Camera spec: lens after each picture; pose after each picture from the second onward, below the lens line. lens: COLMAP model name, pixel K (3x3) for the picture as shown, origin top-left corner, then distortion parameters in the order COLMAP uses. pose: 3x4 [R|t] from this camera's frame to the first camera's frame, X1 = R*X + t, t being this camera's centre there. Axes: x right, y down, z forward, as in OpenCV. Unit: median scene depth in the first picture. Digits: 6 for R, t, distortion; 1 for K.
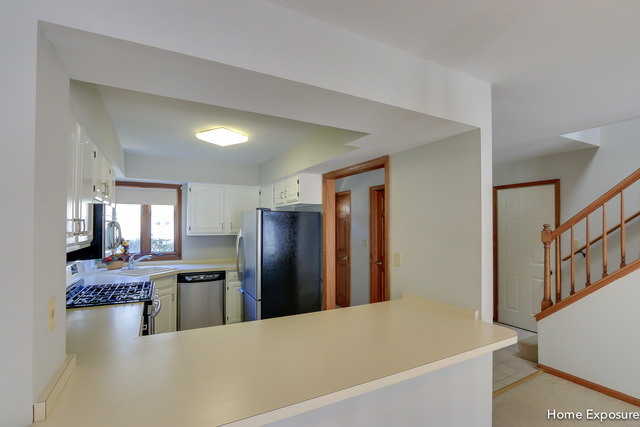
lens RADIAL K [[308.3, 0, 323.9], [0, 308.3, 217.2], [0, 0, 1]] dist [0.005769, 0.000340]
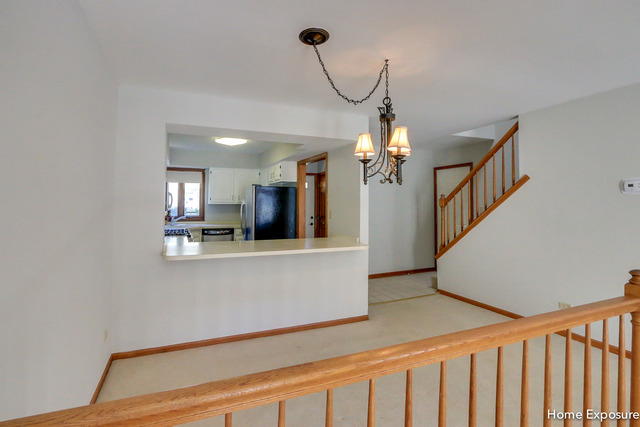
lens RADIAL K [[308.3, 0, 307.6], [0, 308.3, 180.6], [0, 0, 1]] dist [0.005769, 0.000340]
pose [[0.995134, -0.006495, -0.098315, 0.171216], [0.002023, 0.998962, -0.045514, 0.017405], [0.098509, 0.045094, 0.994114, -0.417388]]
